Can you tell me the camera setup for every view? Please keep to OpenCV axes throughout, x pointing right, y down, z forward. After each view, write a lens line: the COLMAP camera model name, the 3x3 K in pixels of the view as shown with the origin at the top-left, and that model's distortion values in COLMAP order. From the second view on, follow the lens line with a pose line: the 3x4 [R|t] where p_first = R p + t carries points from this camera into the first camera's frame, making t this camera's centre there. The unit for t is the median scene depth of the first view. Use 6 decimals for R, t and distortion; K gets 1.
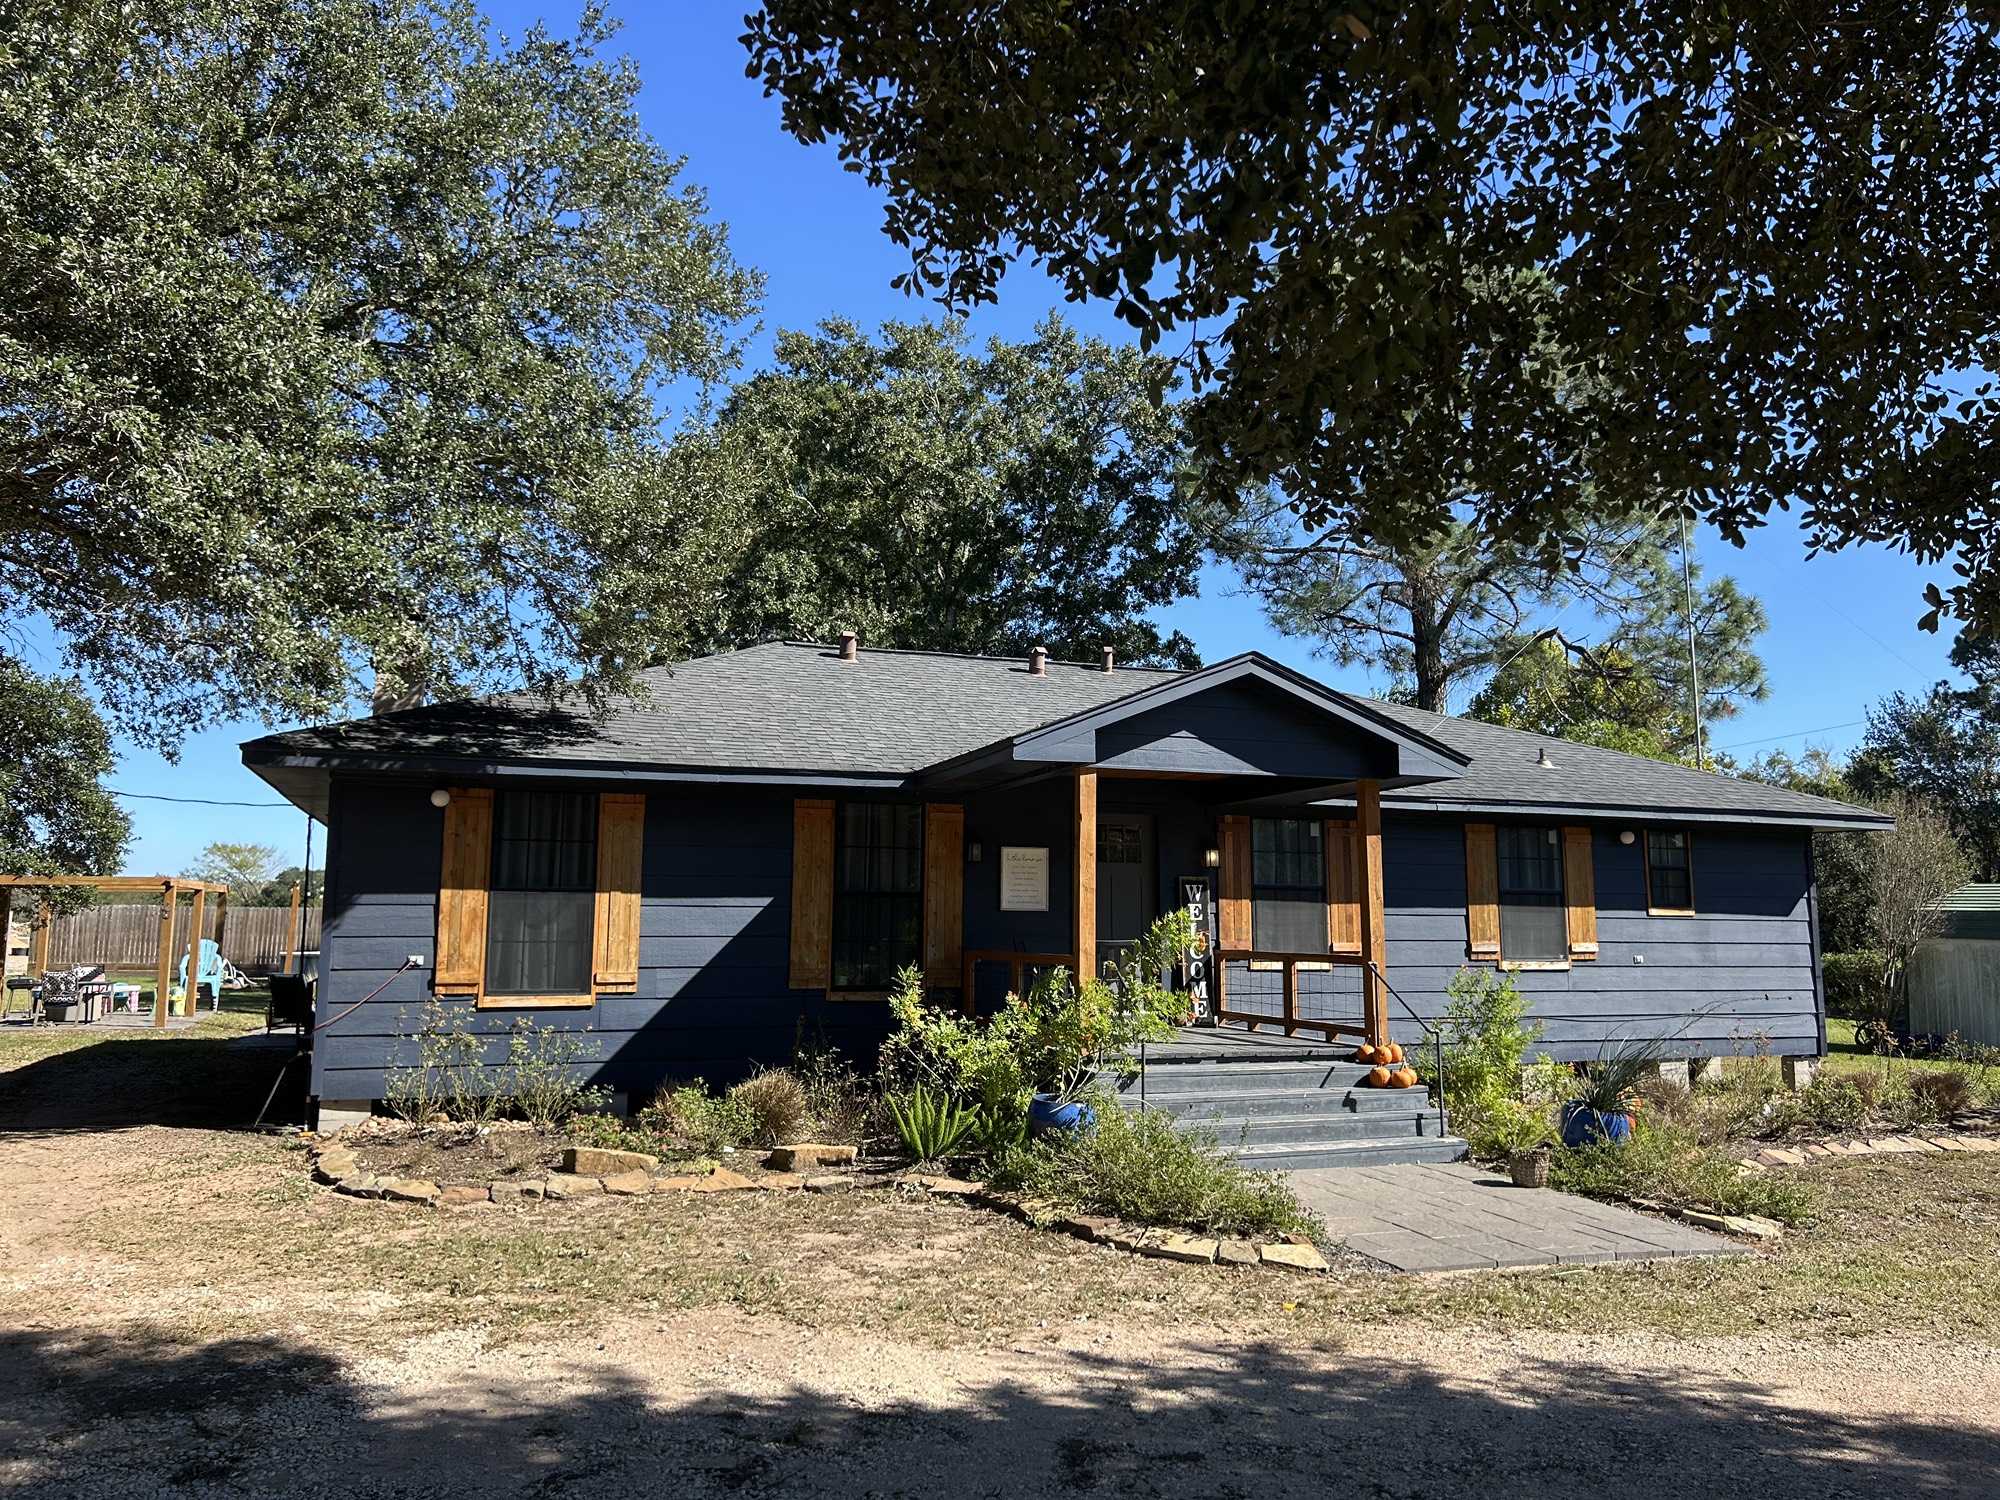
lens RADIAL K [[1507.2, 0, 990.2], [0, 1507.2, 733.8], [0, 0, 1]] dist [0.055044, -0.062731]
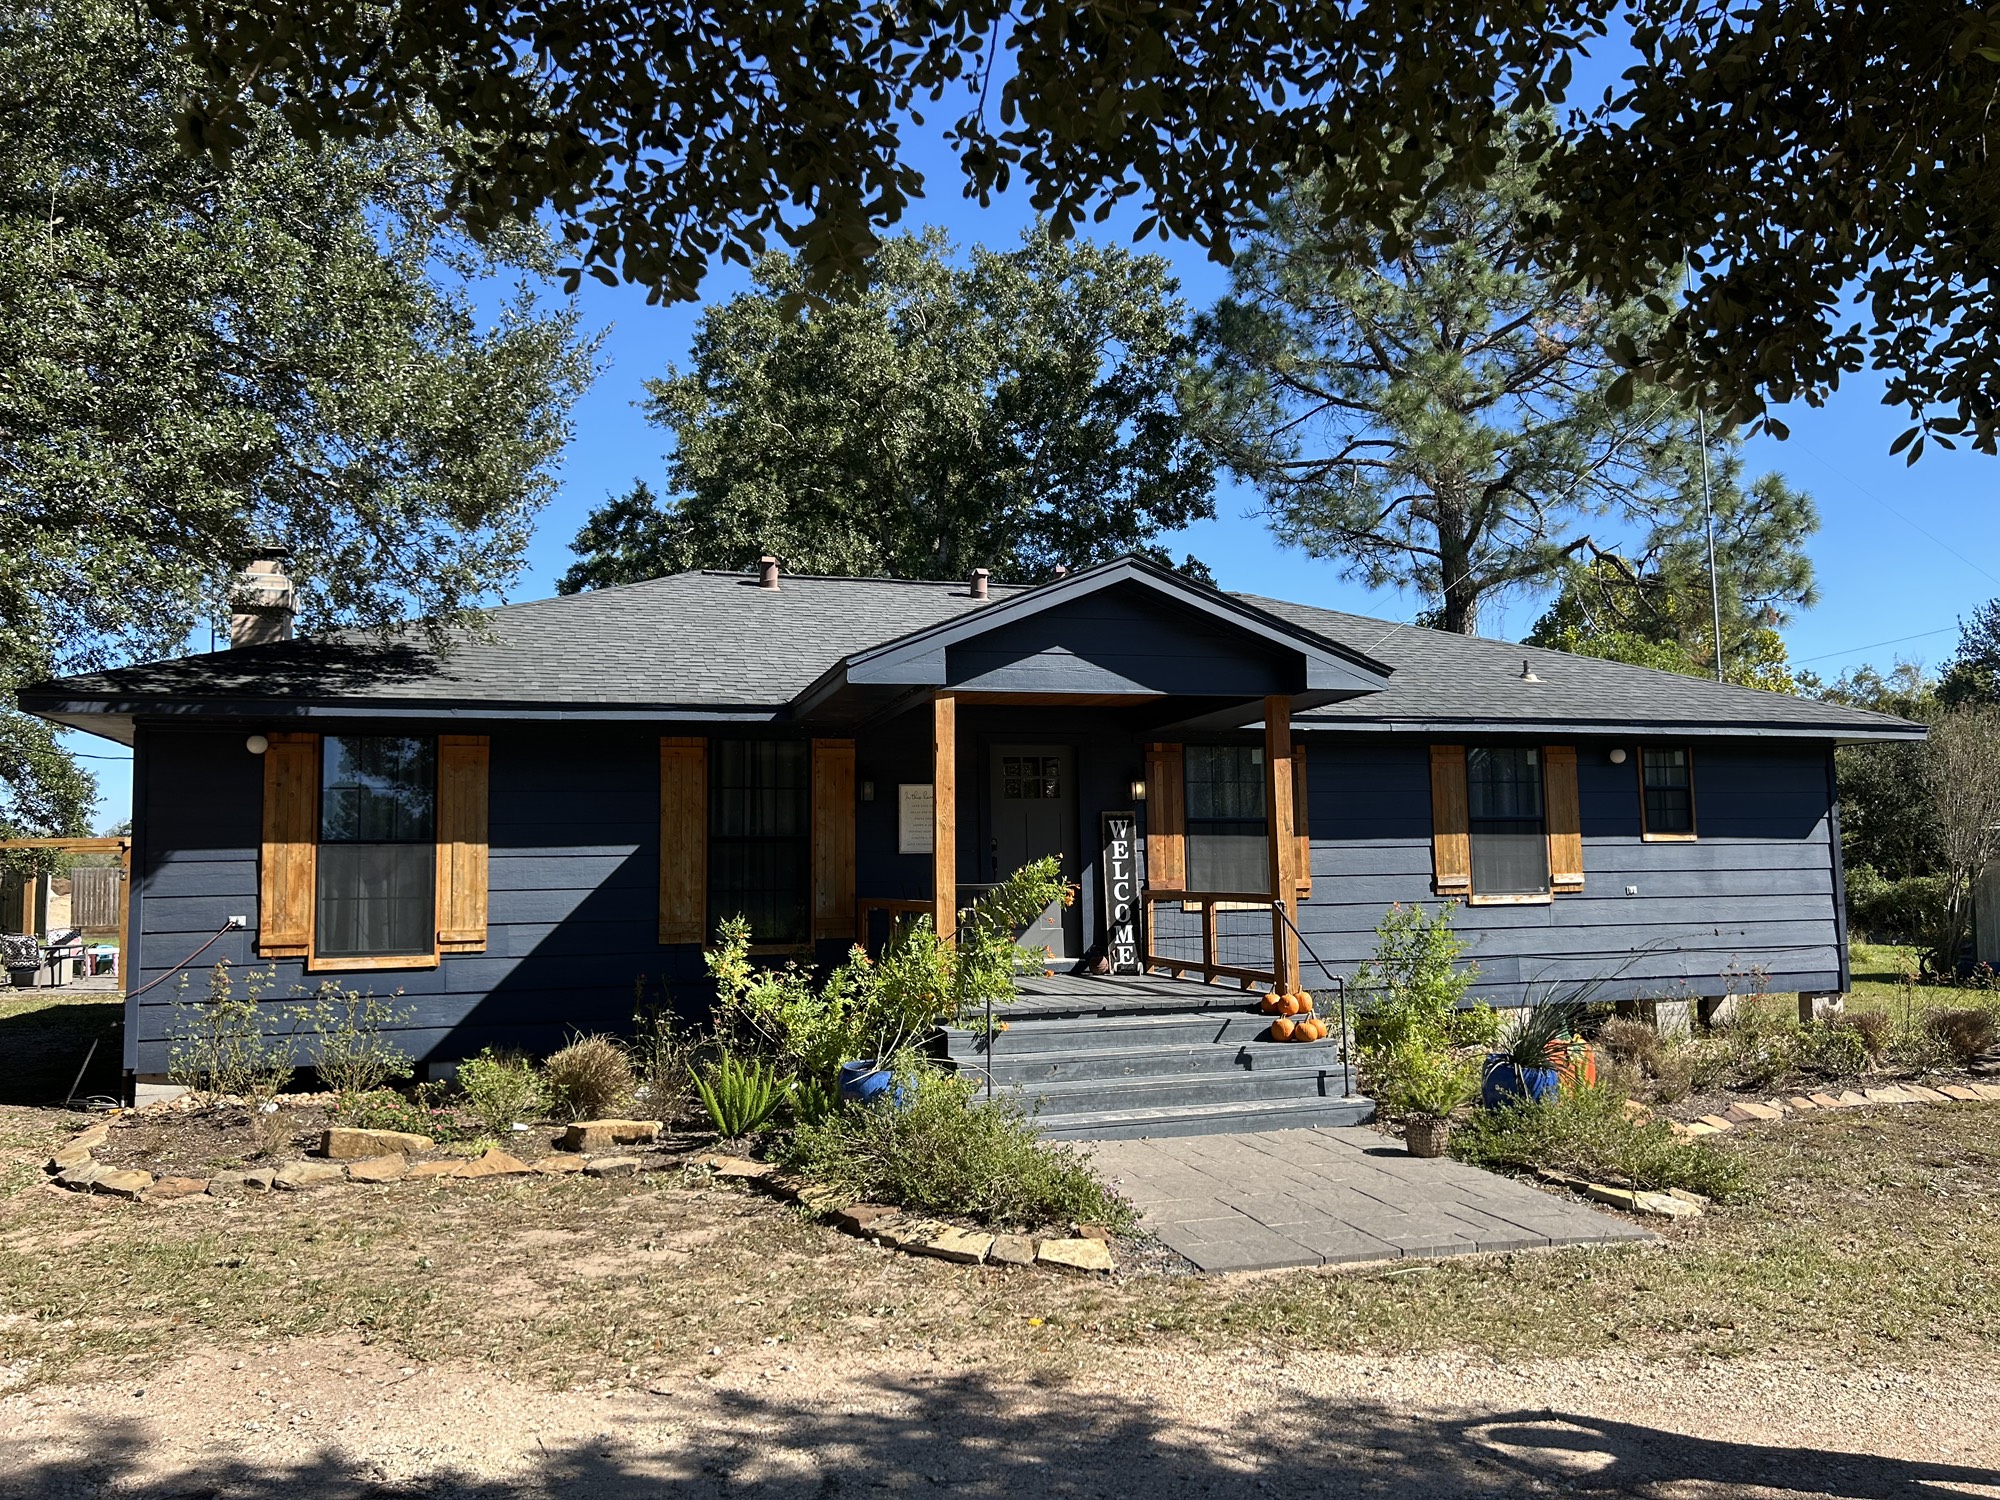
lens RADIAL K [[1507.2, 0, 996.3], [0, 1507.2, 748.5], [0, 0, 1]] dist [0.055044, -0.062731]
pose [[0.998290, -0.026211, -0.052259, 0.120962], [0.028642, 0.998516, 0.046326, 0.014199], [0.050967, -0.047744, 0.997558, 0.101639]]
